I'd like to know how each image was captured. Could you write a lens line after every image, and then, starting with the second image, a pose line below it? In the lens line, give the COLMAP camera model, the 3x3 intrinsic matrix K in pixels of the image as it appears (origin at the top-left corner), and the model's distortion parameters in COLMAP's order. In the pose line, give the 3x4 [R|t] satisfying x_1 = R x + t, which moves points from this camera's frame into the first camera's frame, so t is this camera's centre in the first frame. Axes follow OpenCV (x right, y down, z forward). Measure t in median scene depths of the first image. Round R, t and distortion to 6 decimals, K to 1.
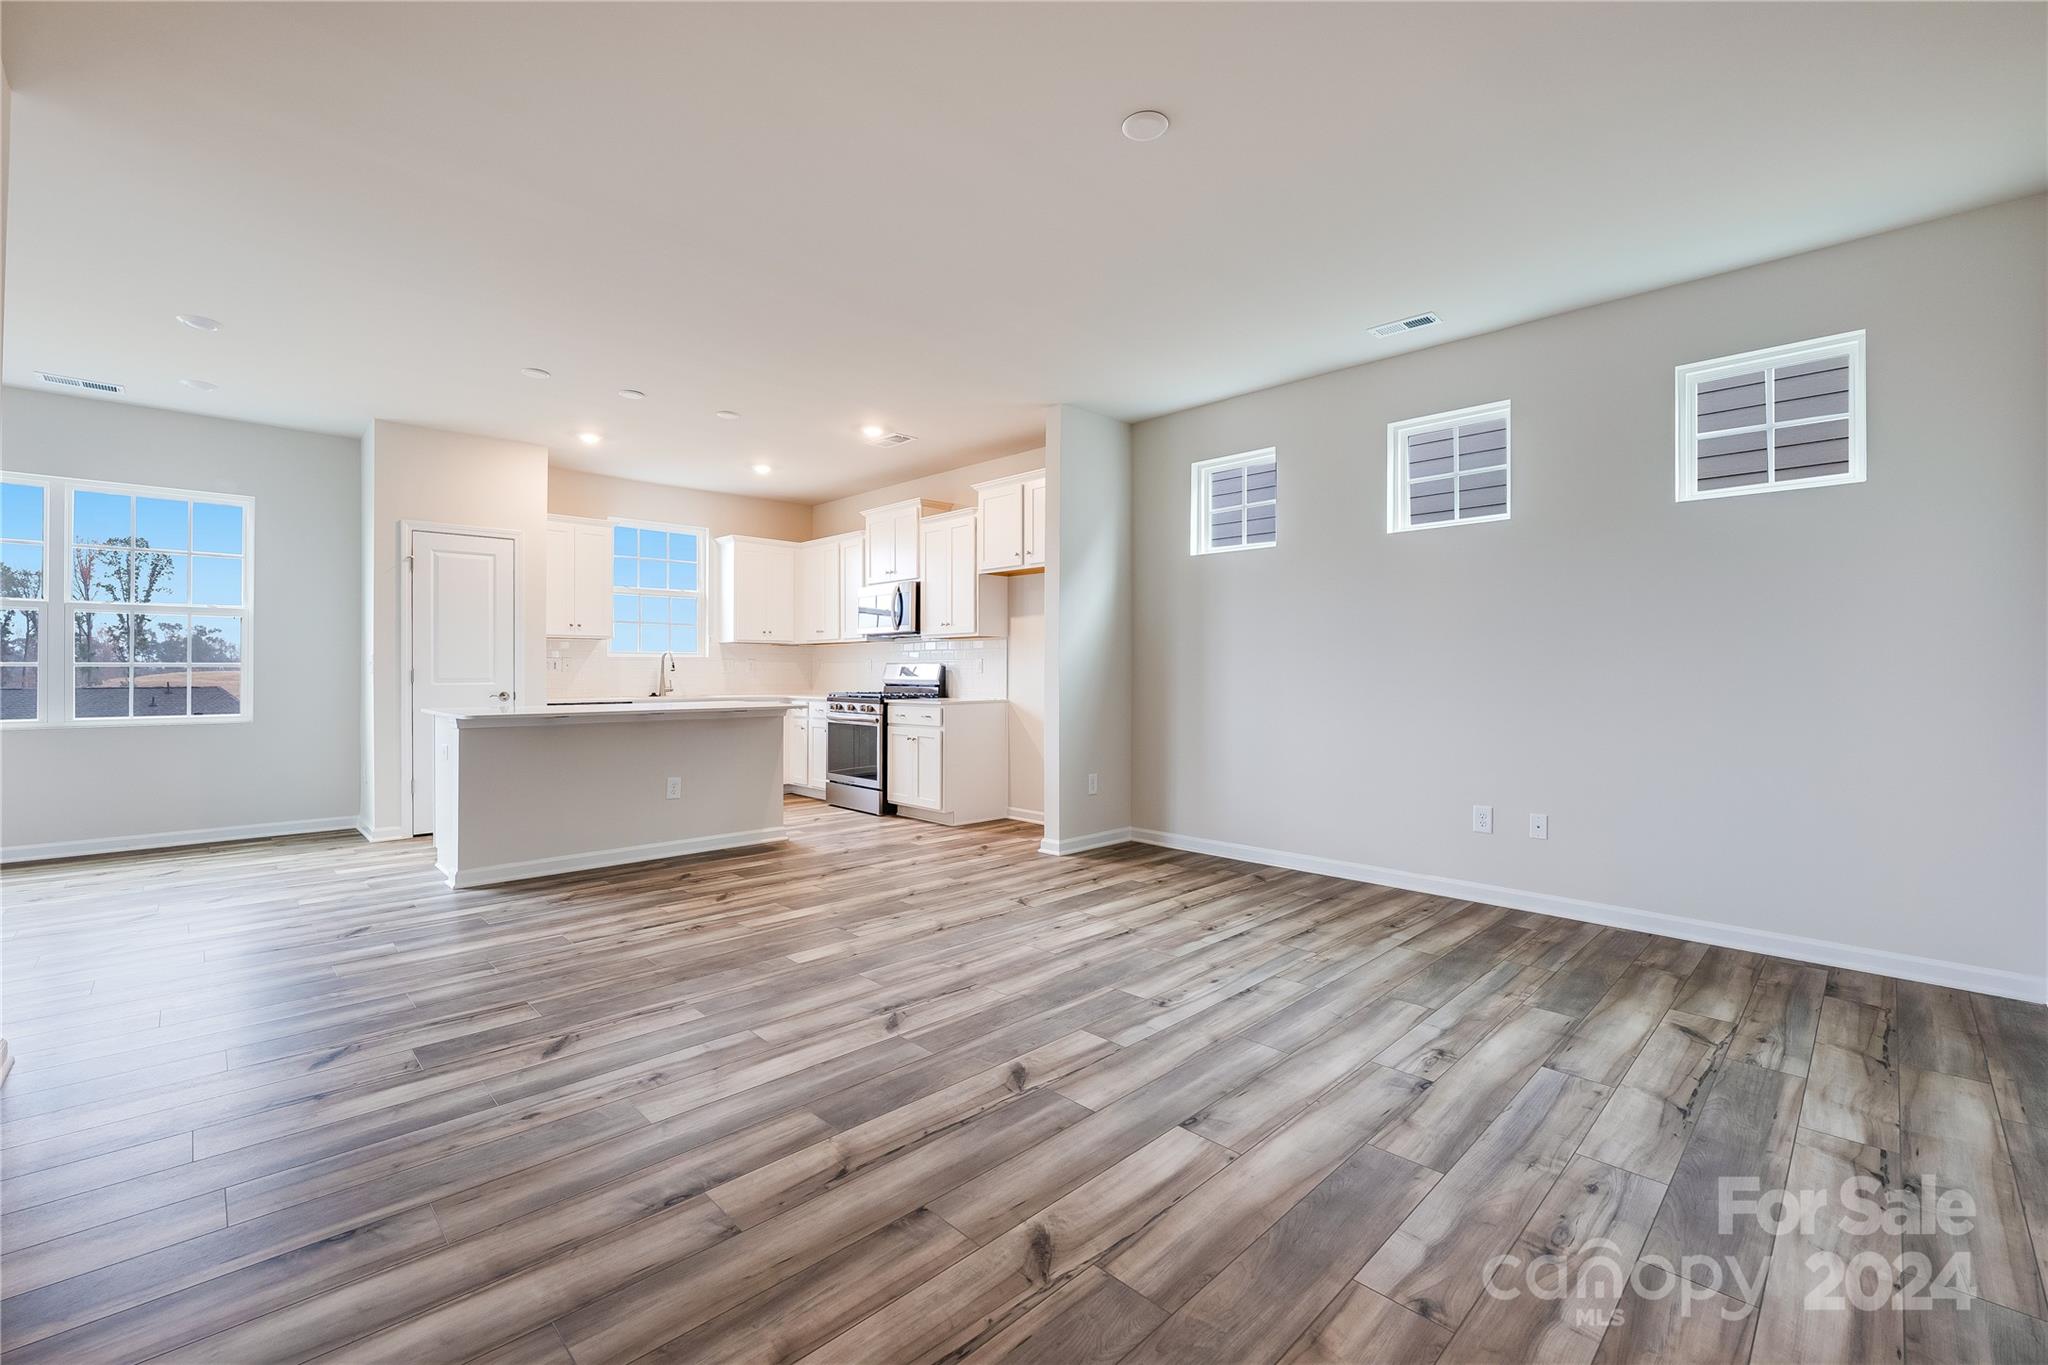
lens RADIAL K [[858.8, 0, 1011.3], [0, 858.8, 671.1], [0, 0, 1]] dist [-0.014894, -0.000163]
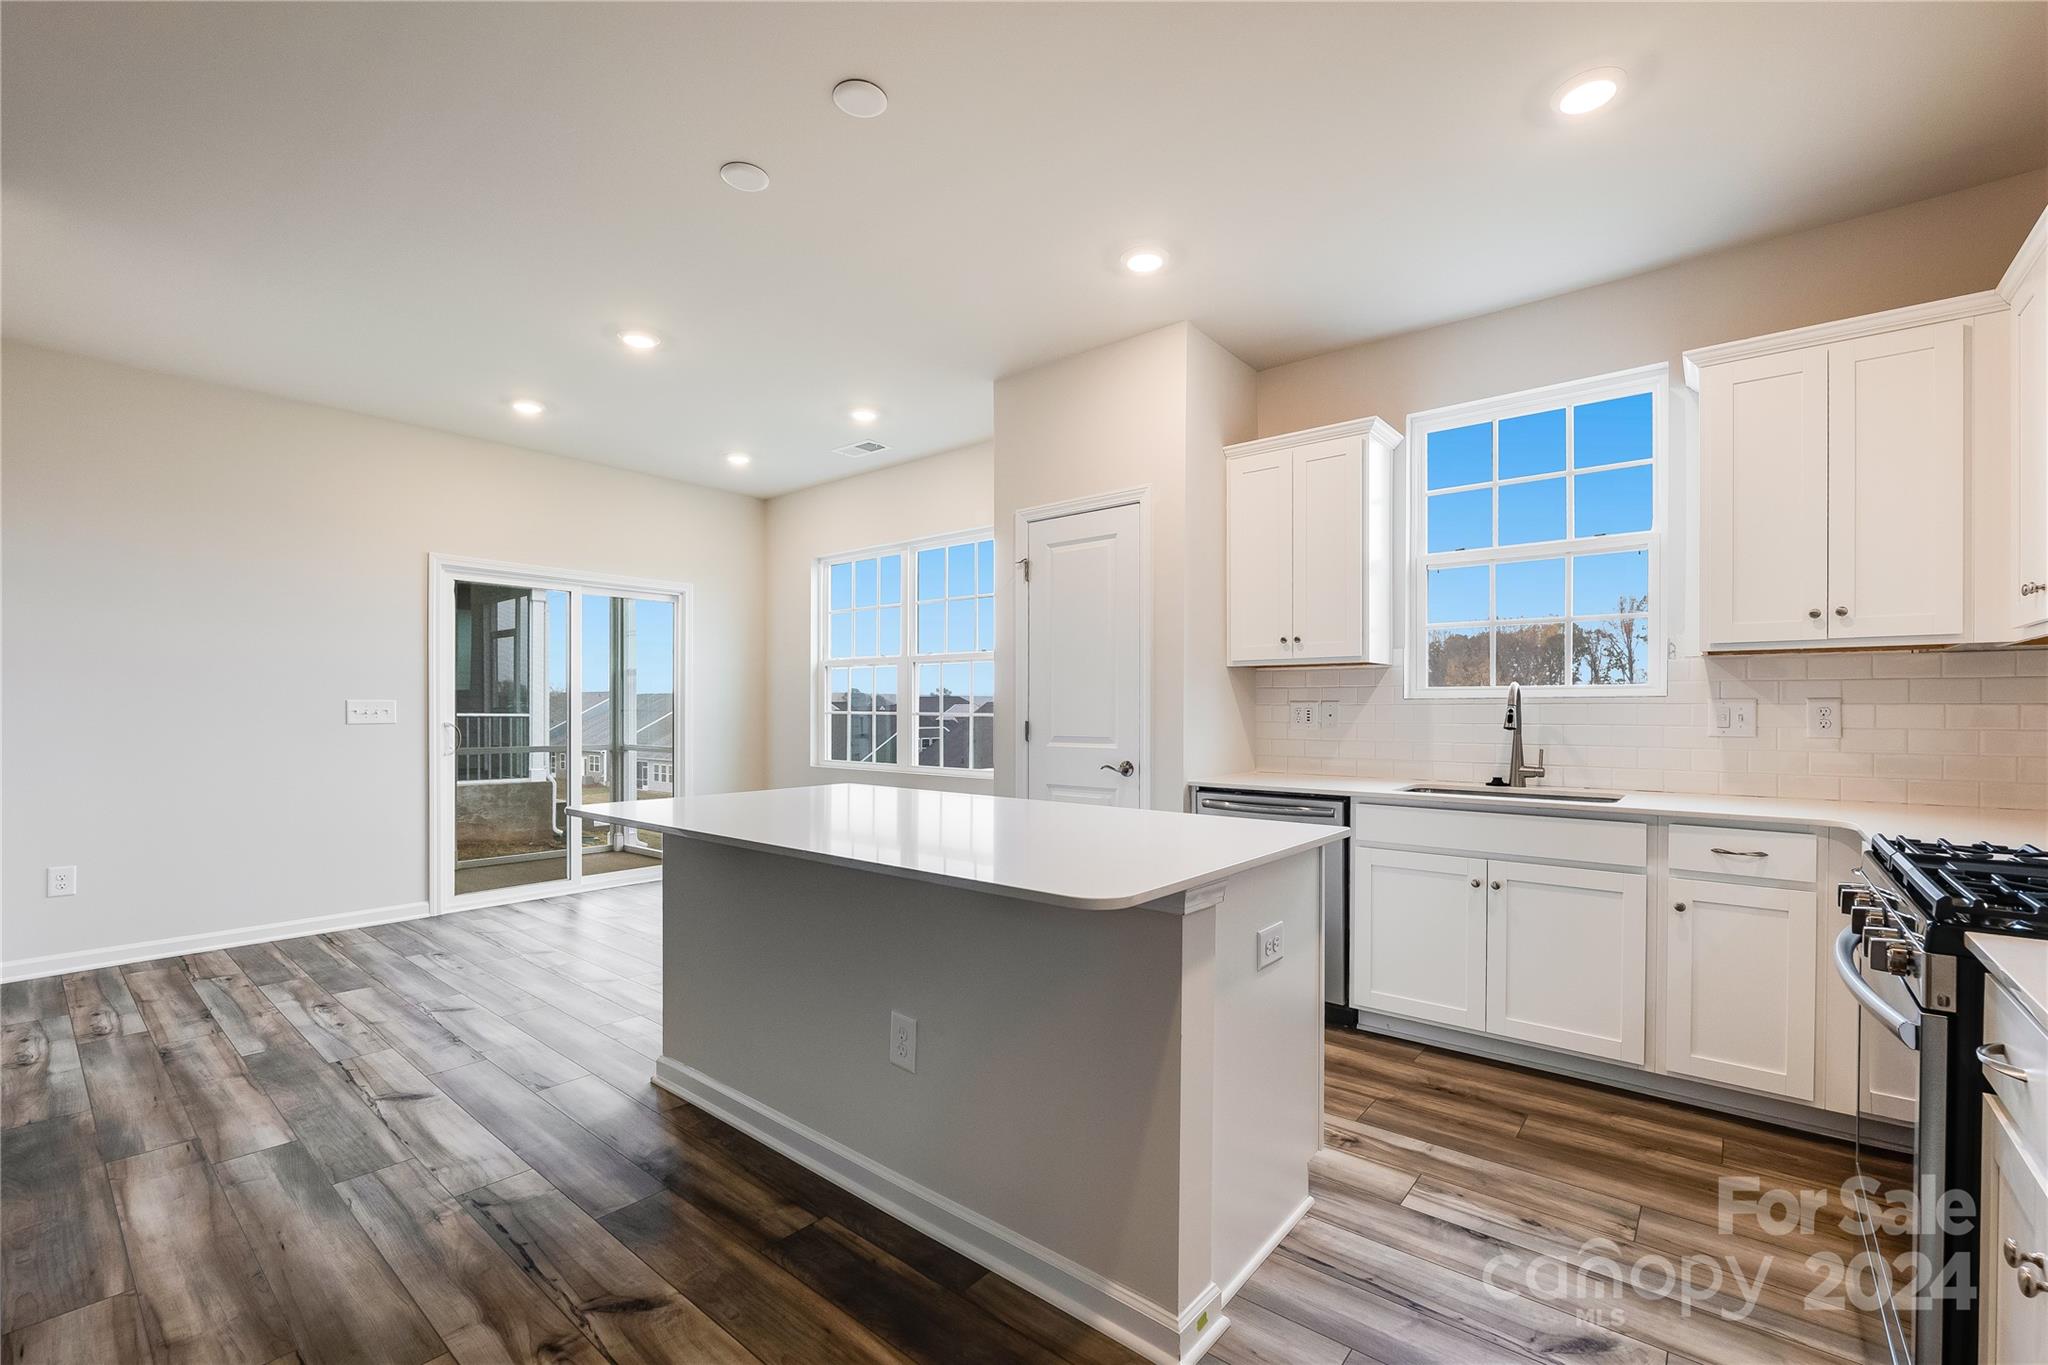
lens RADIAL K [[867.0, 0, 1027.6], [0, 867.0, 712.6], [0, 0, 1]] dist [-0.011472, 0.000411]
pose [[0.110615, 0.003574, -0.993857, 0.001689], [-0.002023, 0.999992, 0.003371, -0.017933], [0.993861, 0.001637, 0.110622, 1.369297]]
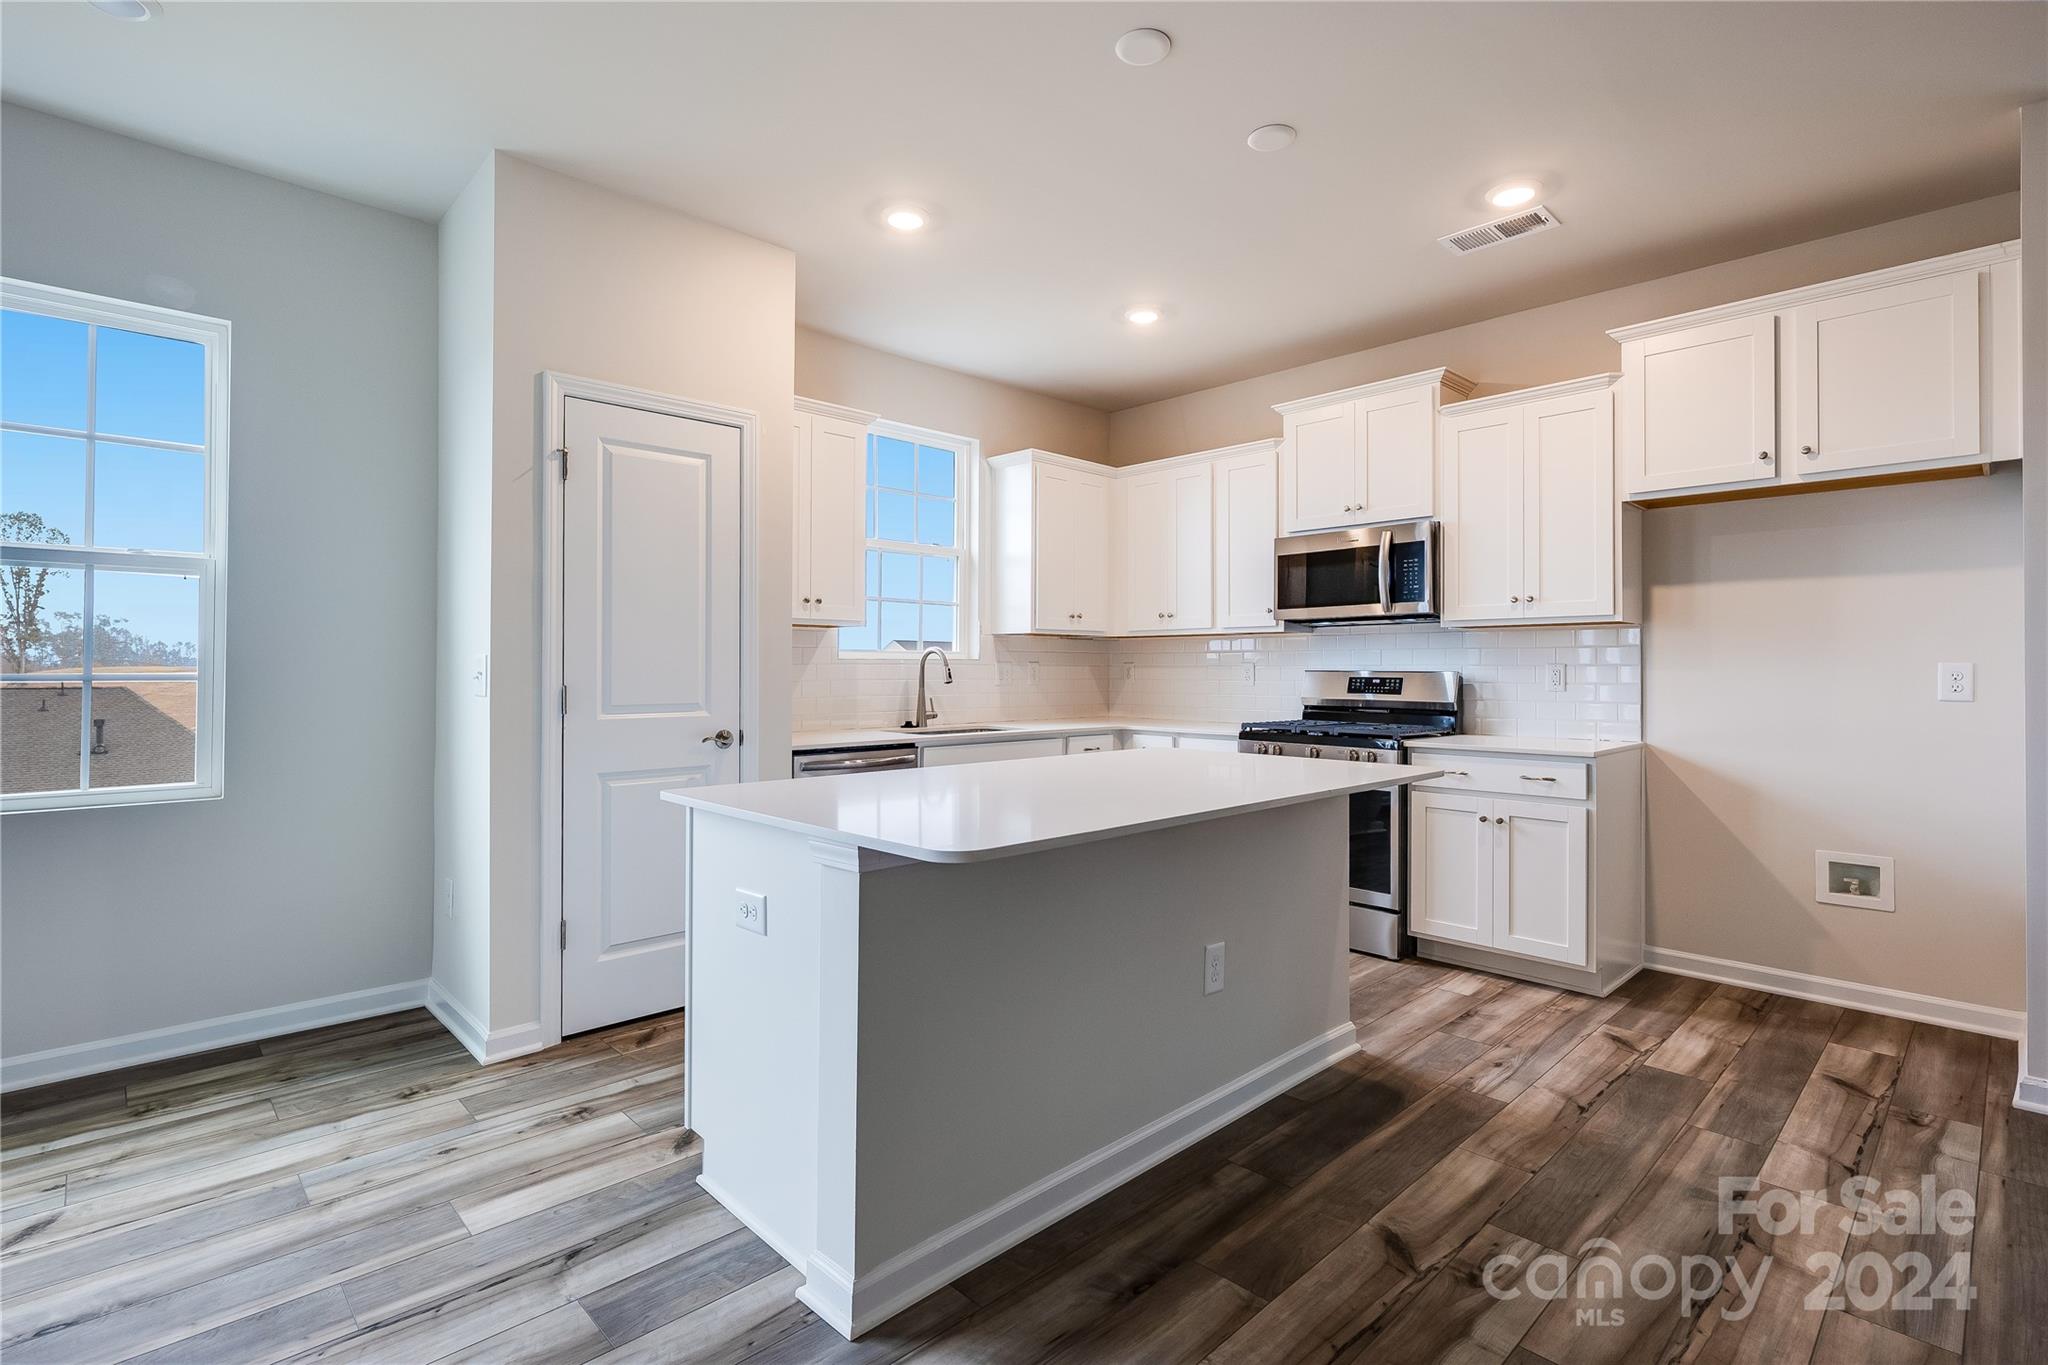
lens RADIAL K [[963.3, 0, 1005.0], [0, 963.3, 660.4], [0, 0, 1]] dist [0.000669, -0.000657]
pose [[0.999941, 0.002303, -0.010588, -0.669305], [-0.002391, 0.999962, -0.008326, -0.019359], [0.010569, 0.008351, 0.999909, 0.691007]]
